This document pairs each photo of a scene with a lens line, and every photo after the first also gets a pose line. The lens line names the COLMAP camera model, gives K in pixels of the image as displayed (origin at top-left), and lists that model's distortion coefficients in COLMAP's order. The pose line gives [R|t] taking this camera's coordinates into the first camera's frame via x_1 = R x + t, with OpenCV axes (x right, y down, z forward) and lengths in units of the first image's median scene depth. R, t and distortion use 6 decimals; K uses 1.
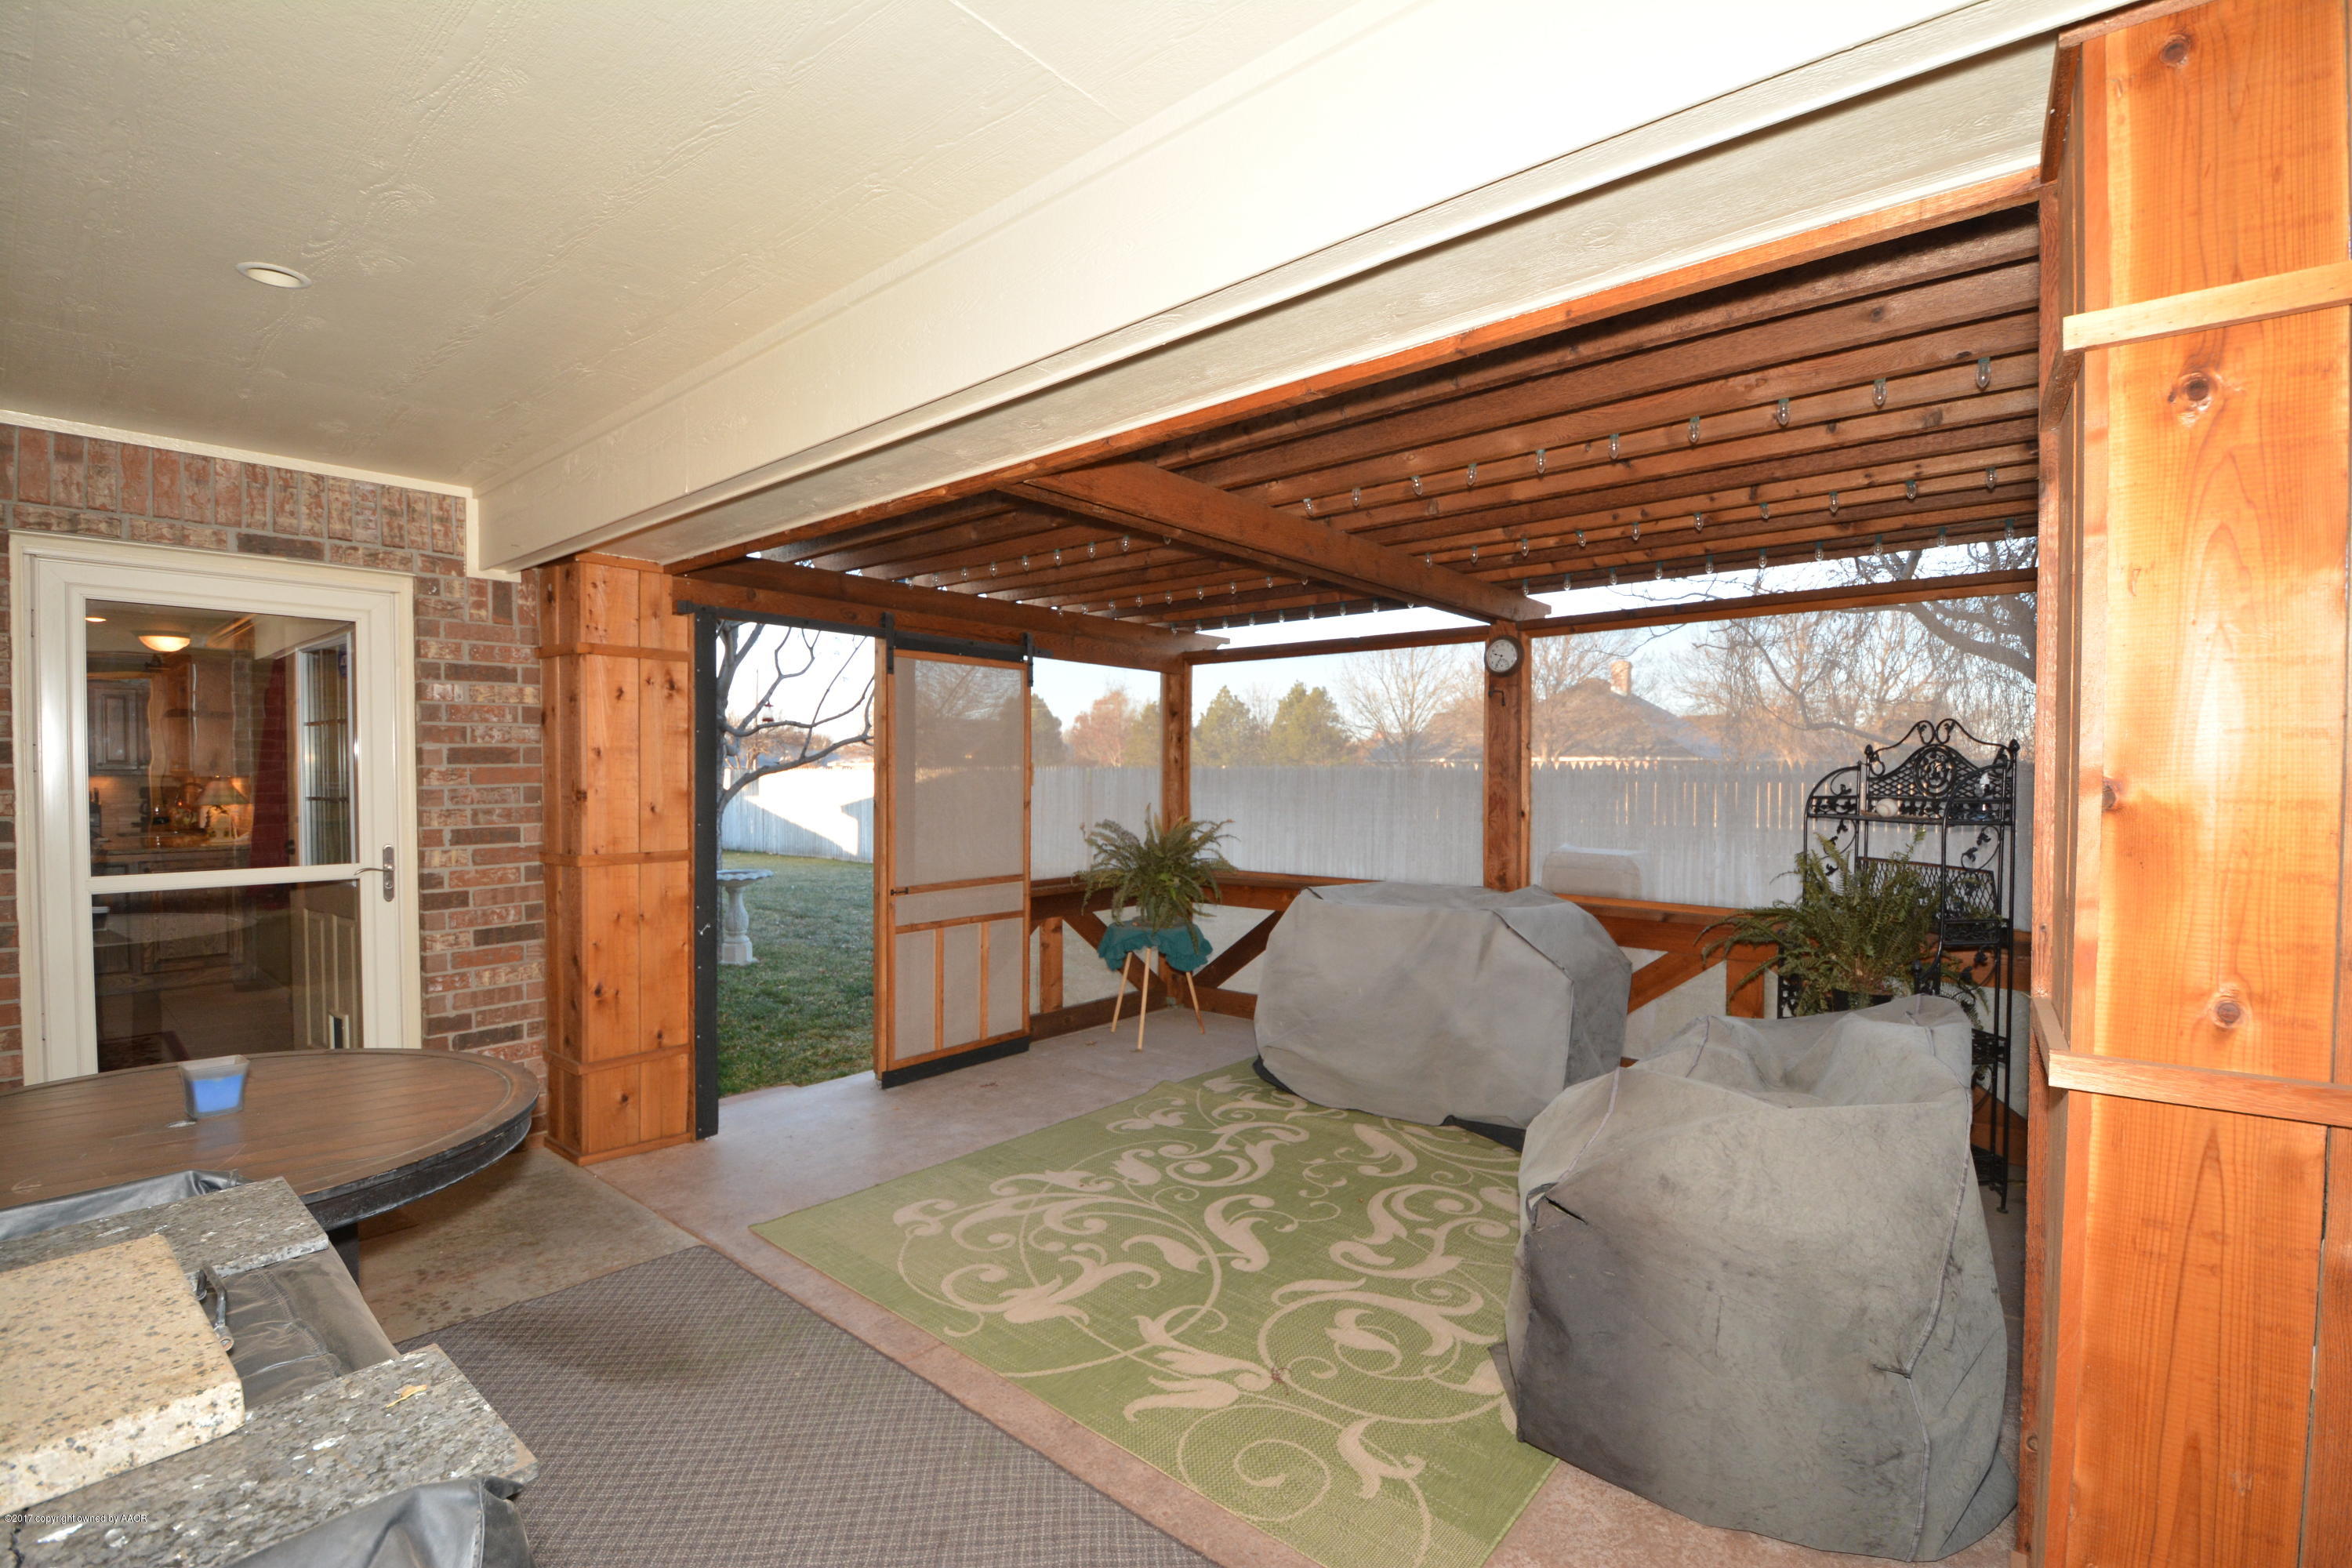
lens RADIAL K [[1025.1, 0, 1182.0], [0, 1025.1, 796.9], [0, 0, 1]] dist [0.015270, -0.021671]
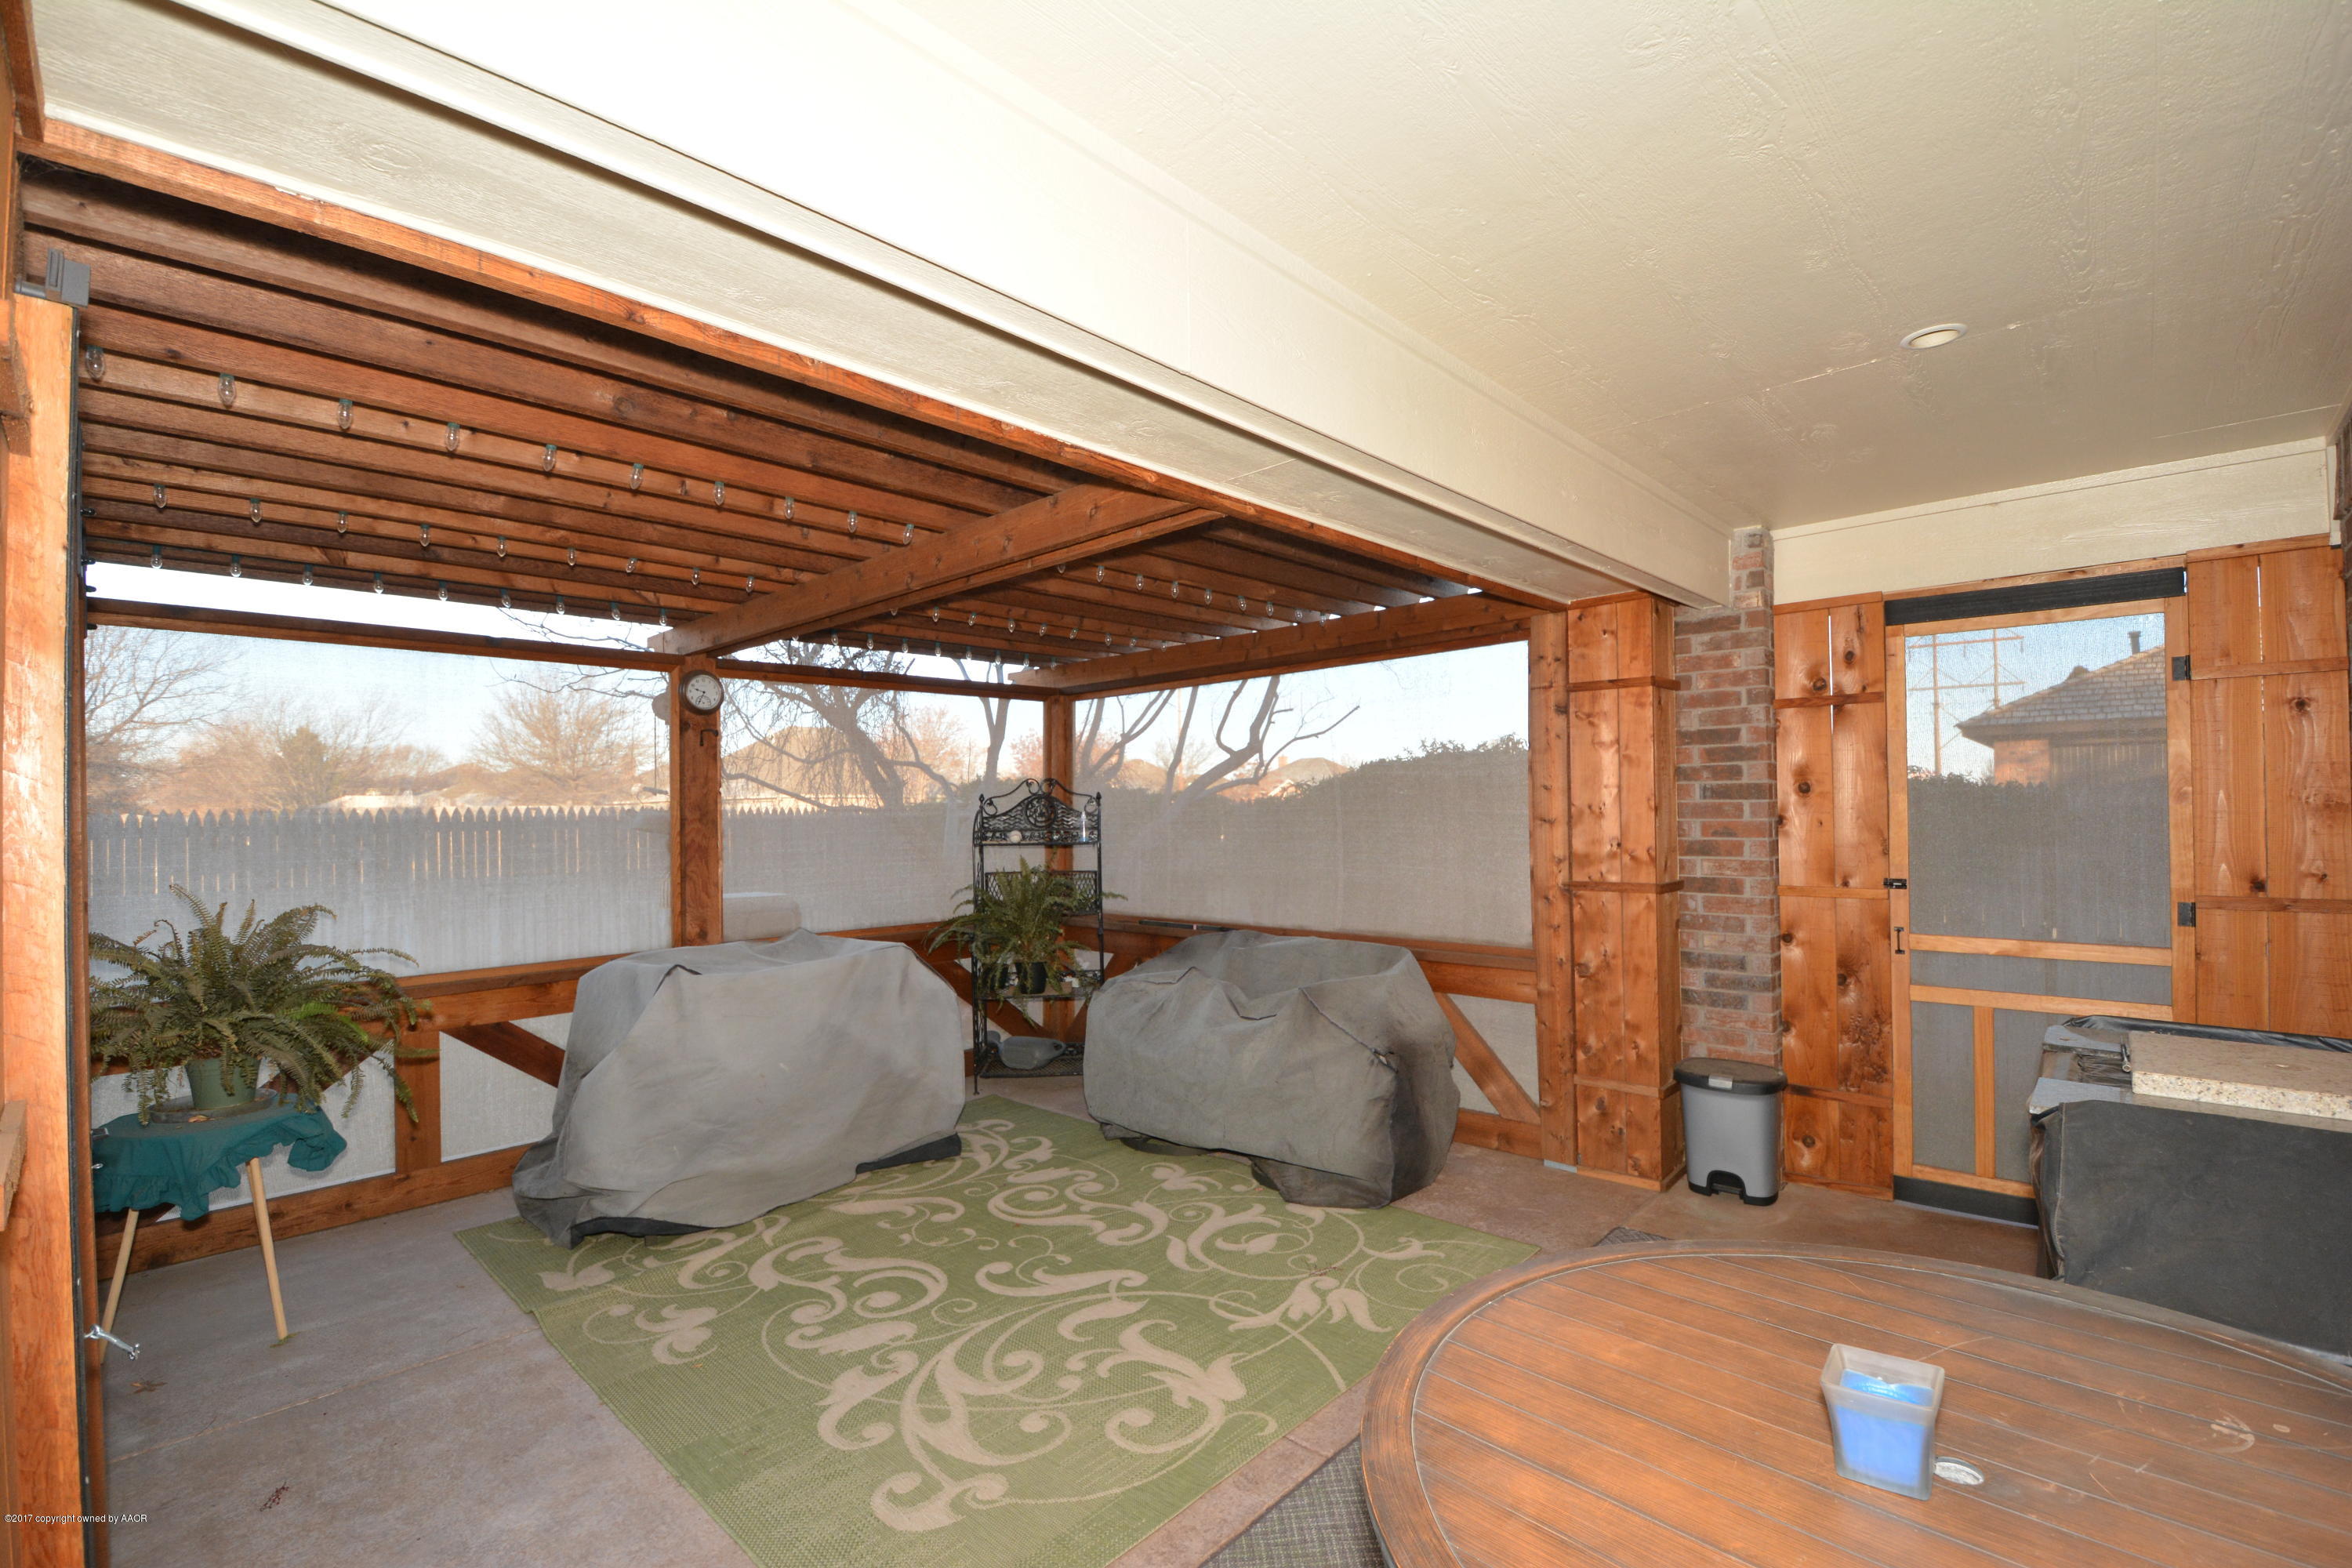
lens RADIAL K [[1025.1, 0, 1182.0], [0, 1025.1, 796.9], [0, 0, 1]] dist [0.015270, -0.021671]
pose [[0.054710, 0.009459, 0.998457, -0.877765], [0.039400, 0.999156, -0.011625, -0.021810], [-0.997725, 0.039975, 0.054292, 0.775473]]
